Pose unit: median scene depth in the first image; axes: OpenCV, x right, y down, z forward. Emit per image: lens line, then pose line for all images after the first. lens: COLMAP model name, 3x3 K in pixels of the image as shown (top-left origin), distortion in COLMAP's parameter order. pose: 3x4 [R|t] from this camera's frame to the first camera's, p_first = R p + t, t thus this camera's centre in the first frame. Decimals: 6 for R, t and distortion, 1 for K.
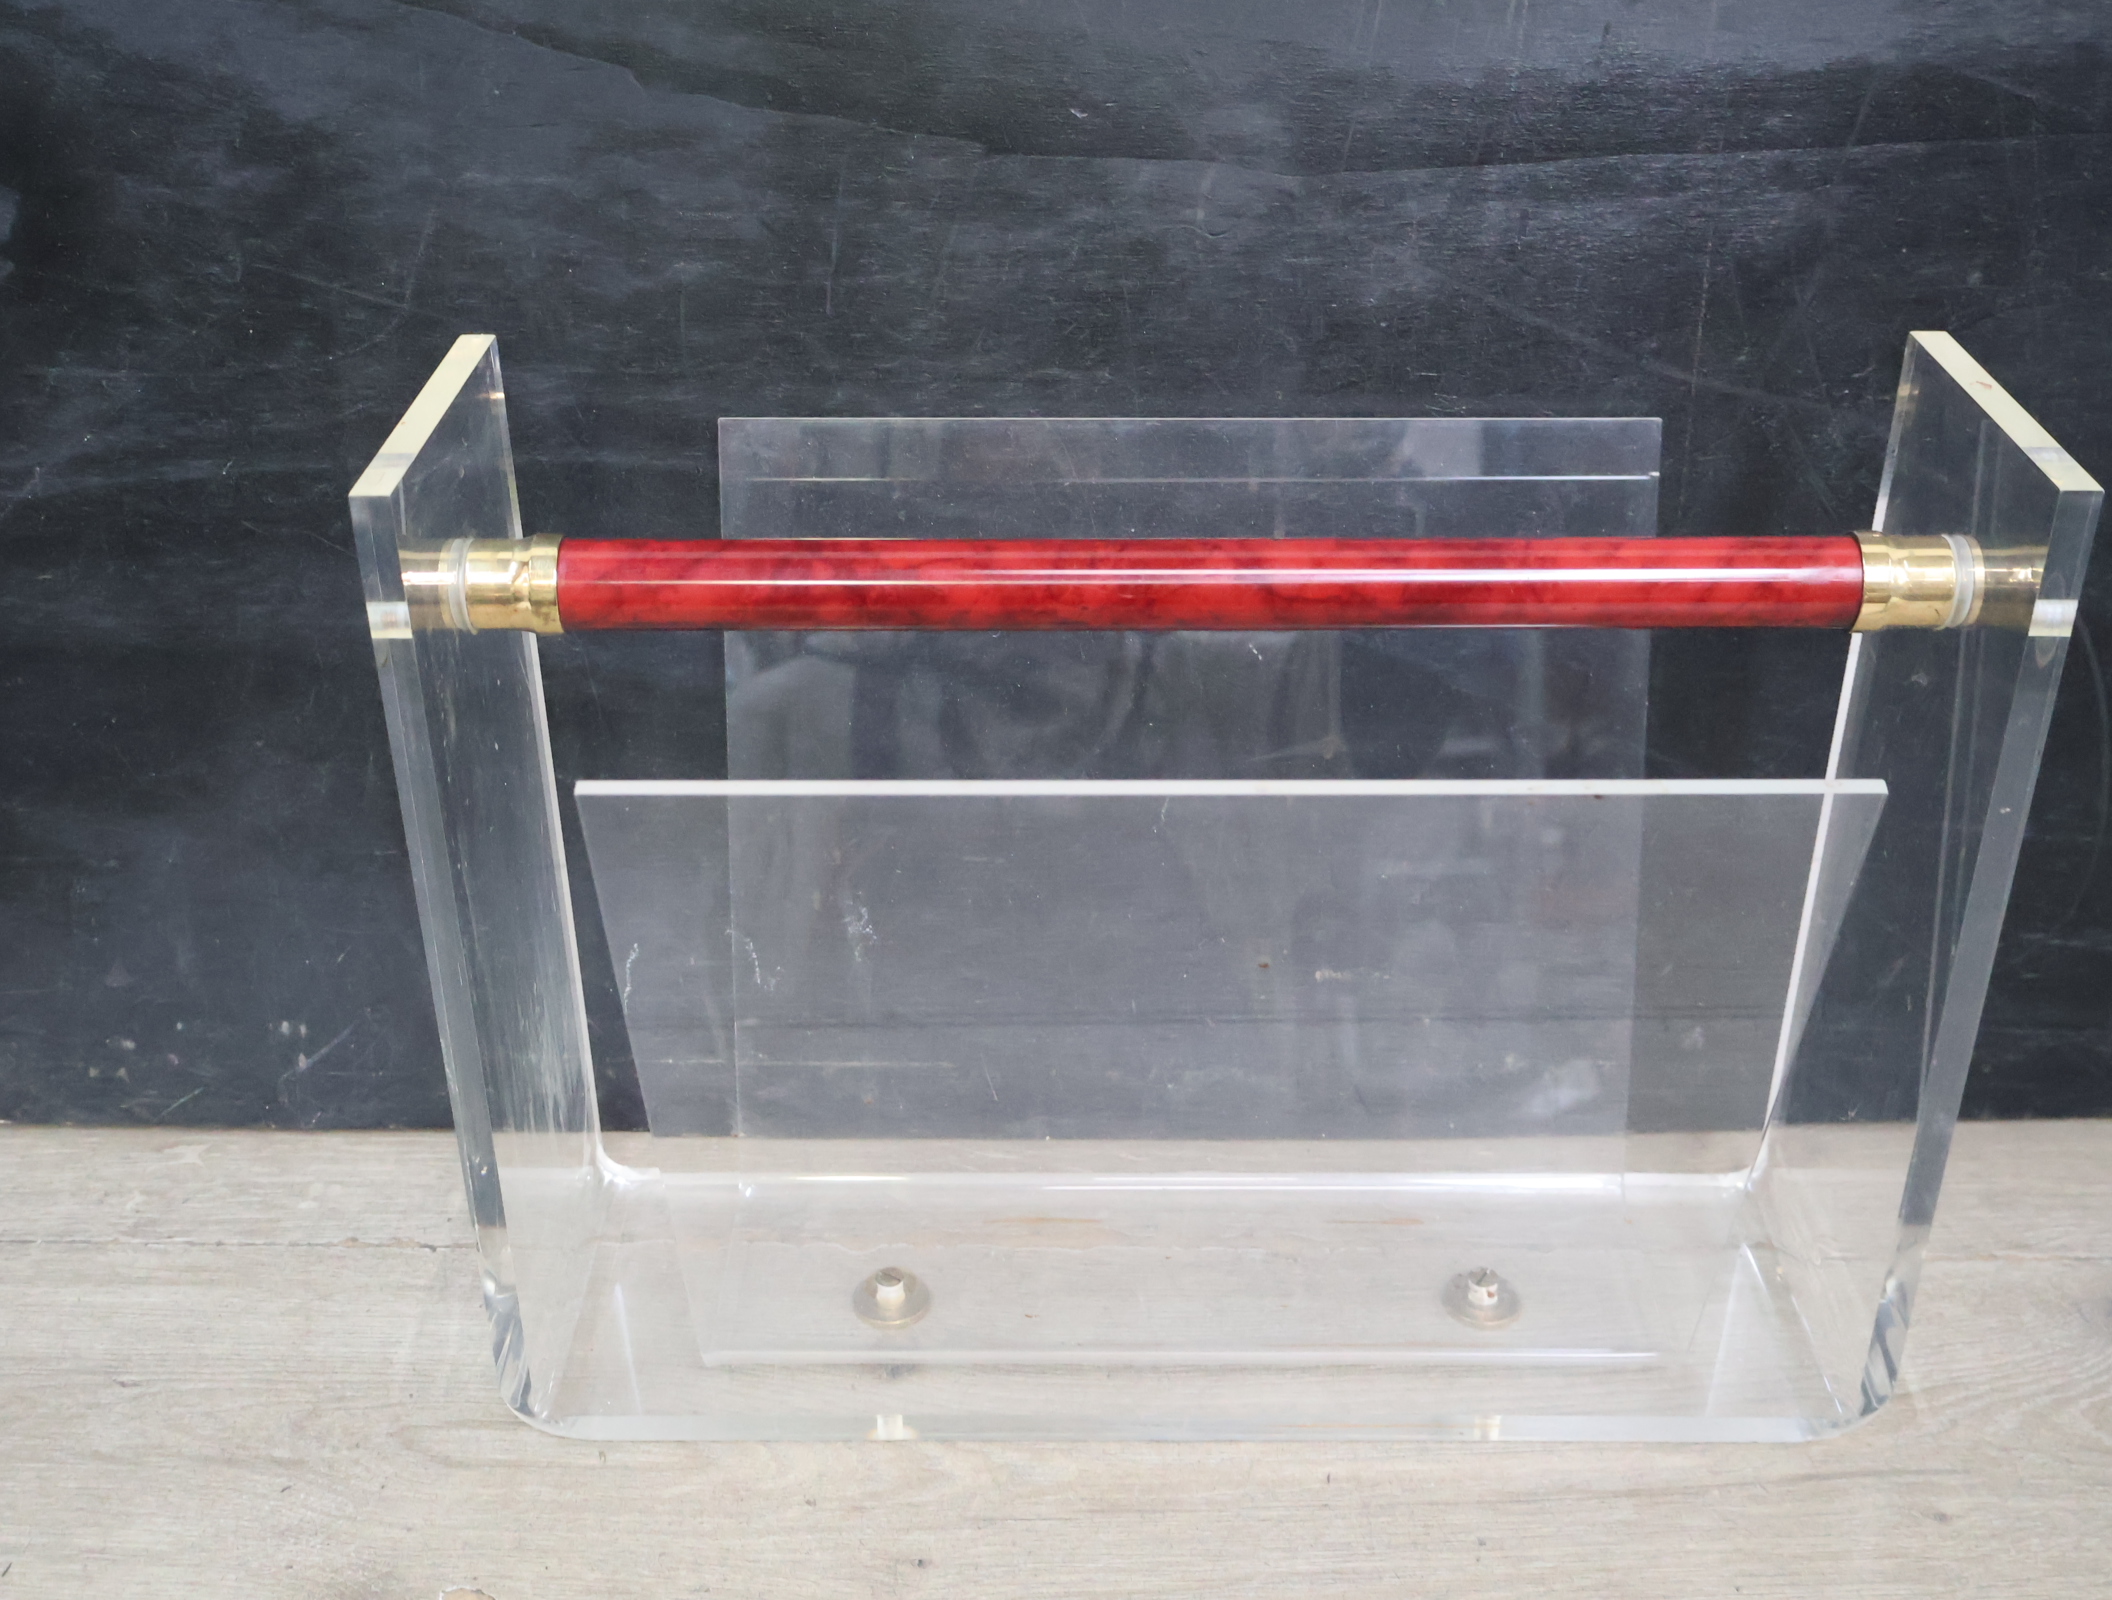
lens RADIAL K [[2364.8, 0, 1065.0], [0, 2364.8, 804.9], [0, 0, 1]] dist [0.003238, 0.000000]
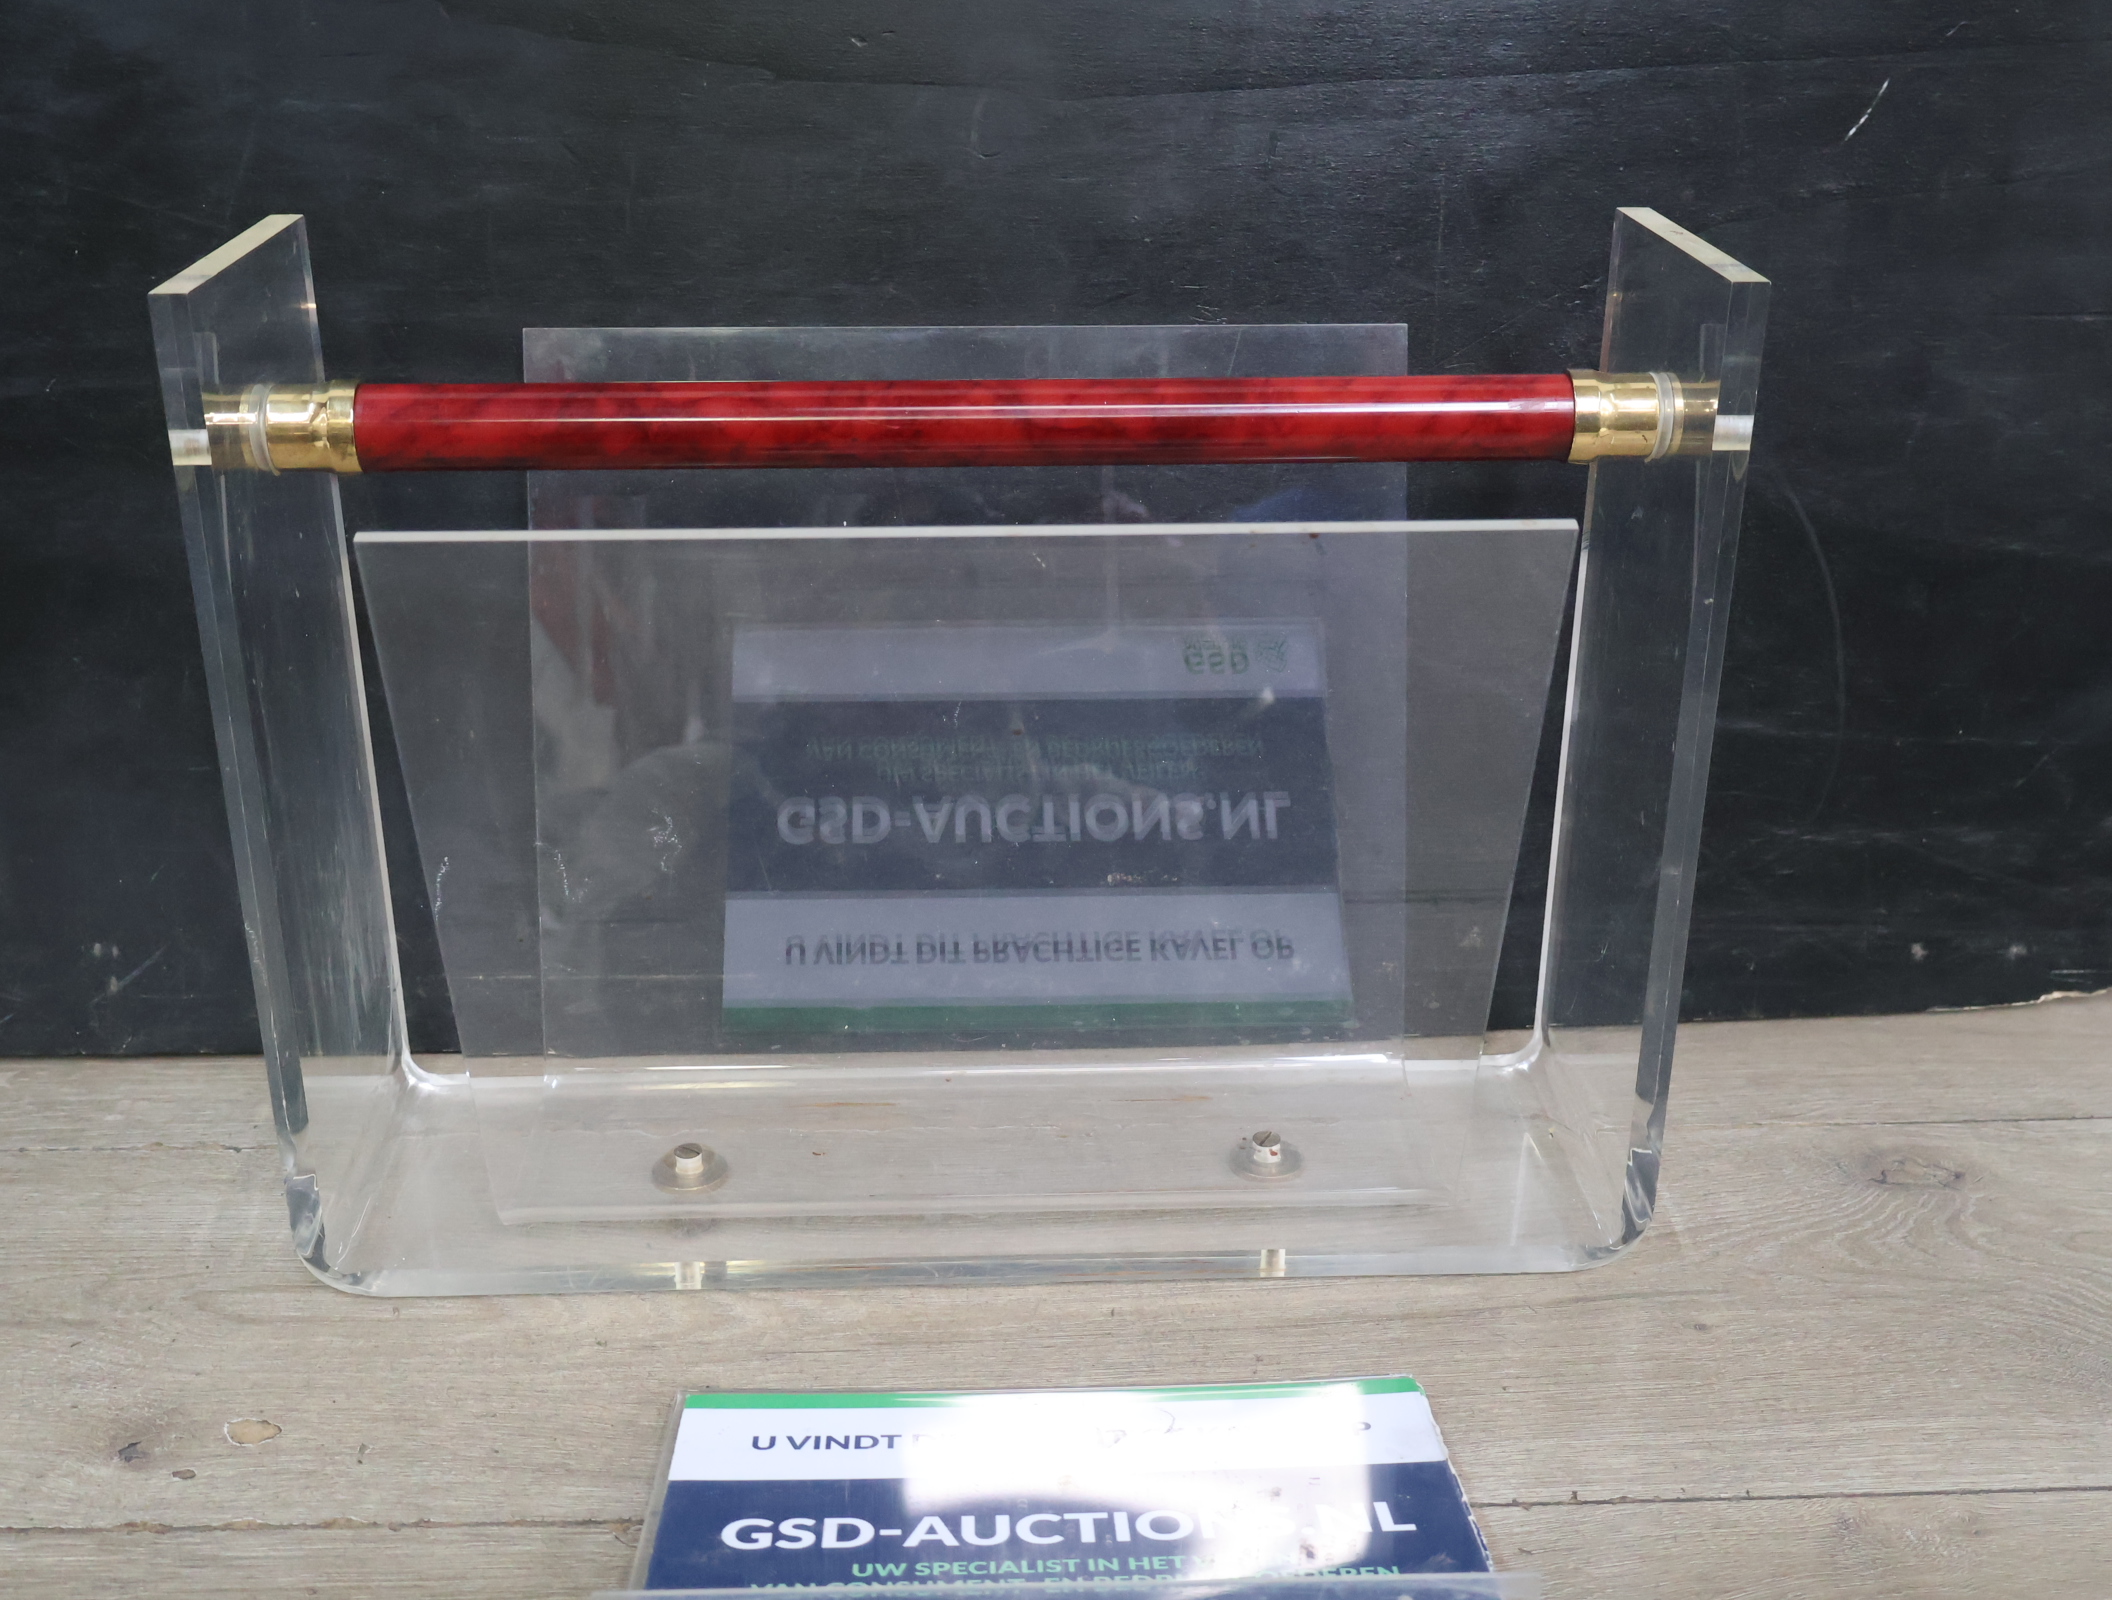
lens RADIAL K [[2364.8, 0, 1064.9], [0, 2364.8, 809.4], [0, 0, 1]] dist [0.003238, 0.000000]
pose [[0.998877, -0.013523, 0.045400, 0.045608], [0.018436, 0.993806, -0.109587, 0.174404], [-0.043636, 0.110301, 0.992940, -0.038317]]
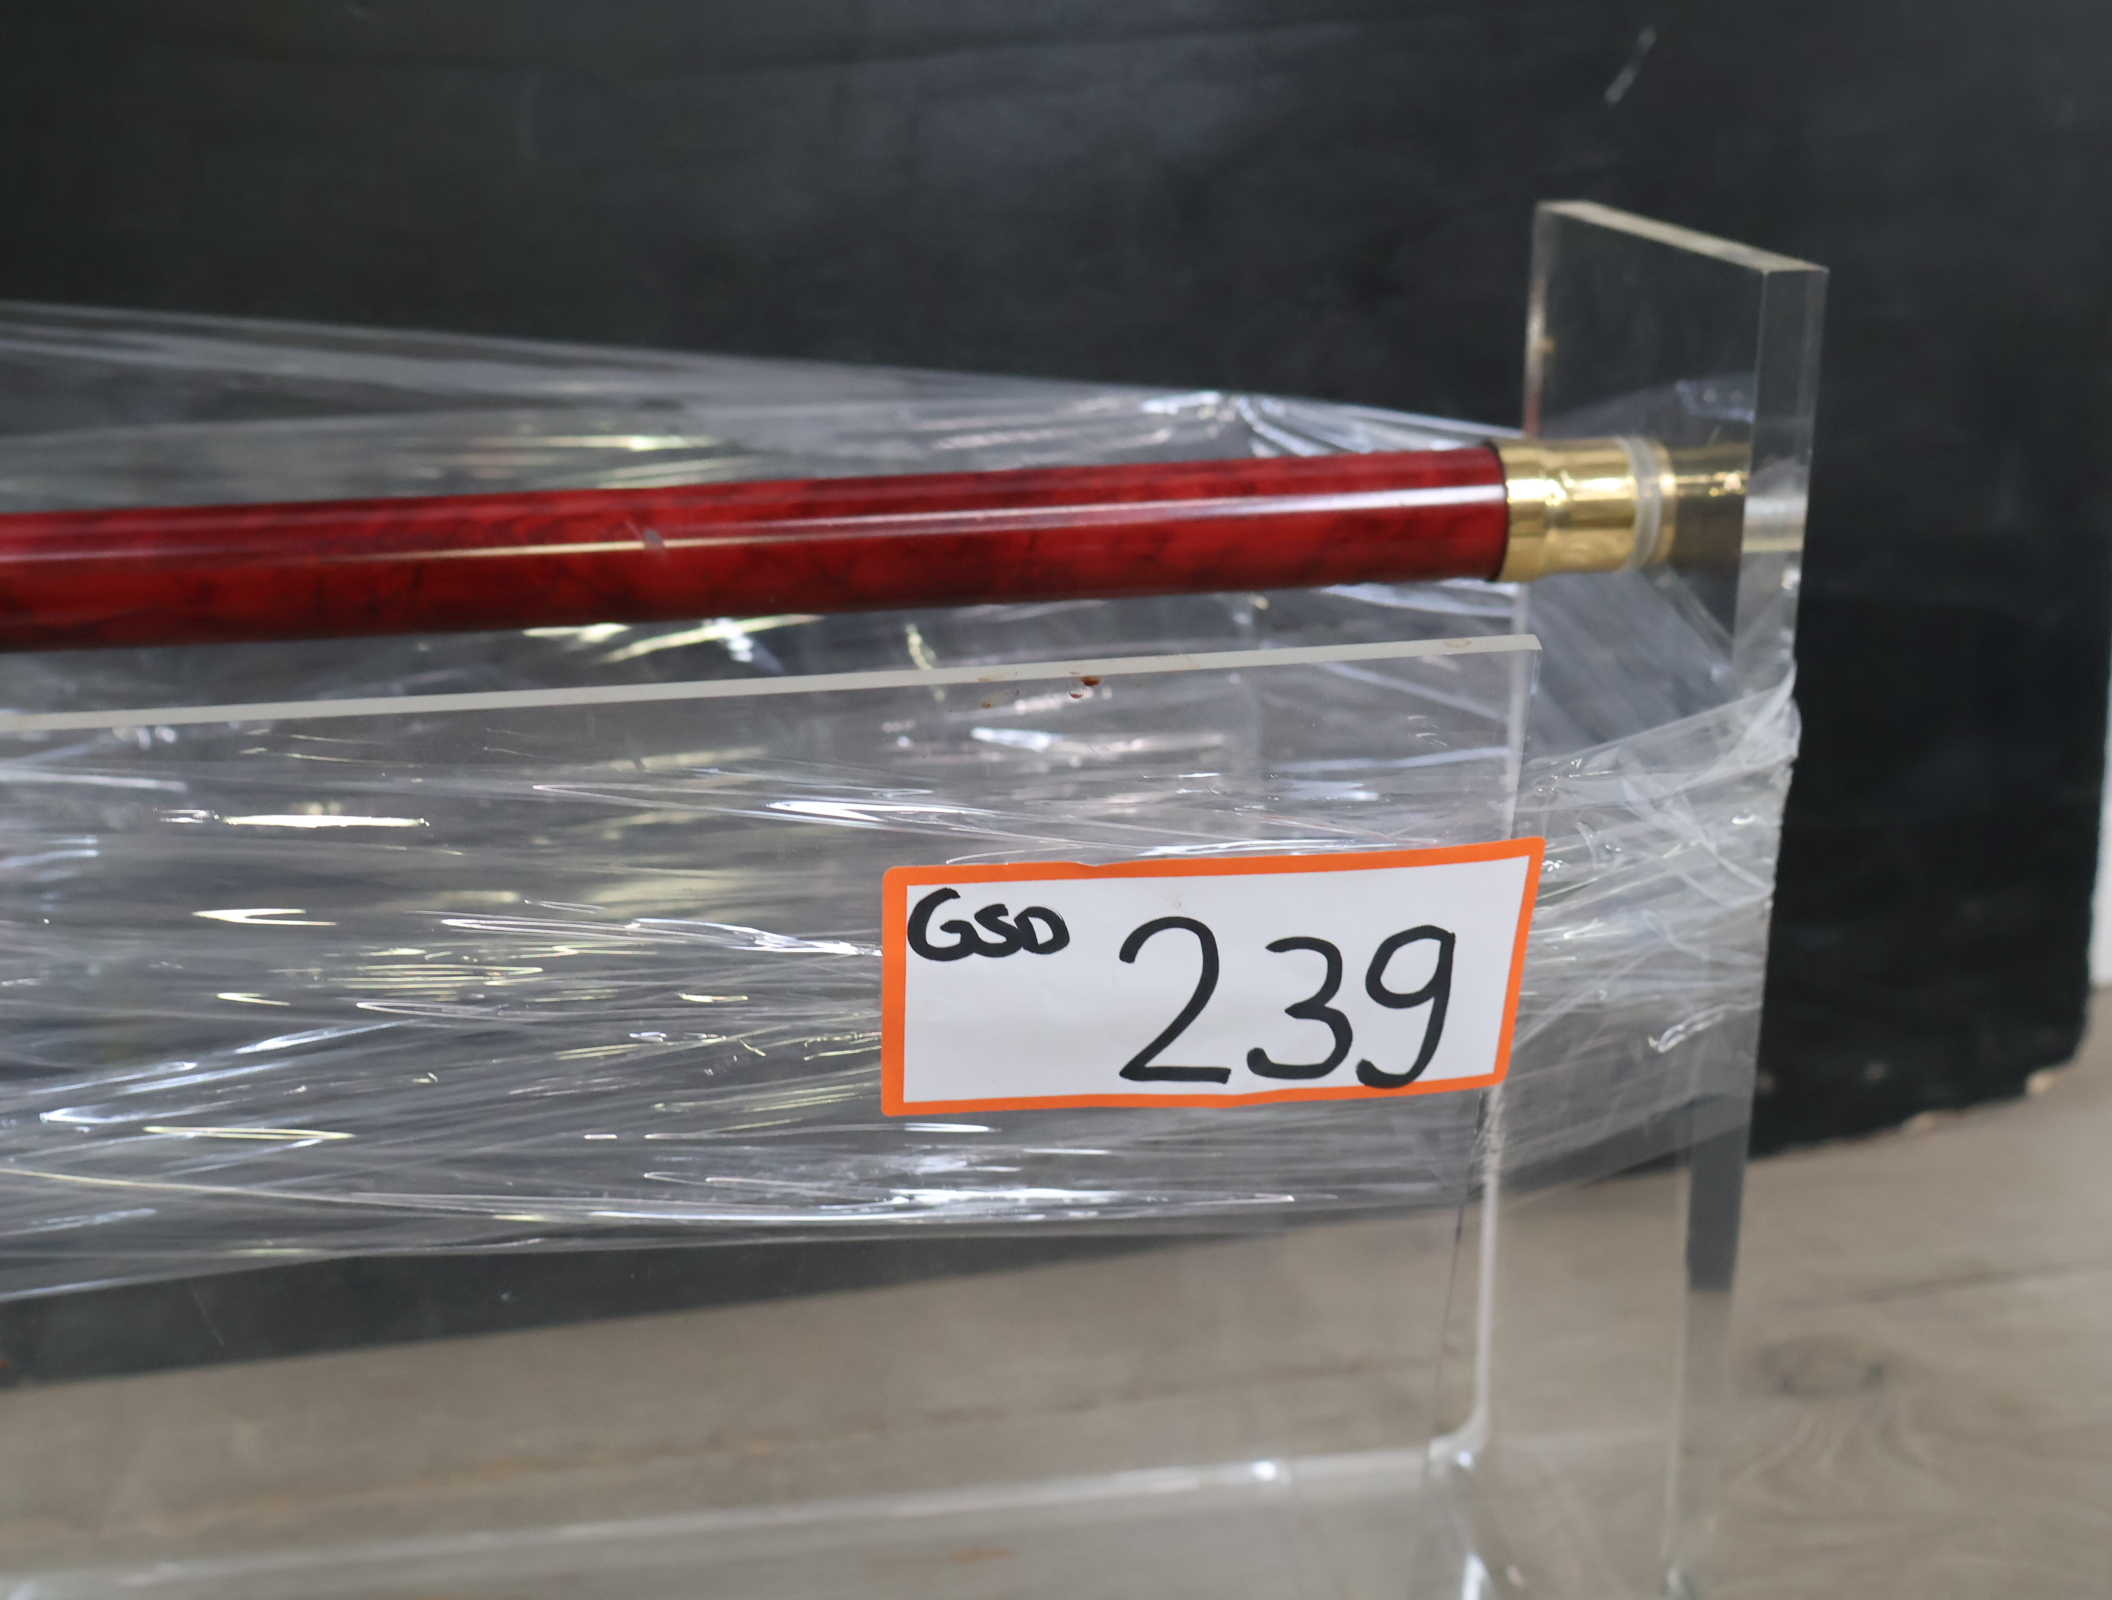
lens RADIAL K [[2364.8, 0, 1058.6], [0, 2364.8, 791.8], [0, 0, 1]] dist [0.003238, 0.000000]
pose [[0.978770, -0.082160, 0.187776, 0.066682], [0.115062, 0.978414, -0.171657, 0.138437], [-0.169619, 0.189618, 0.967096, 0.217202]]
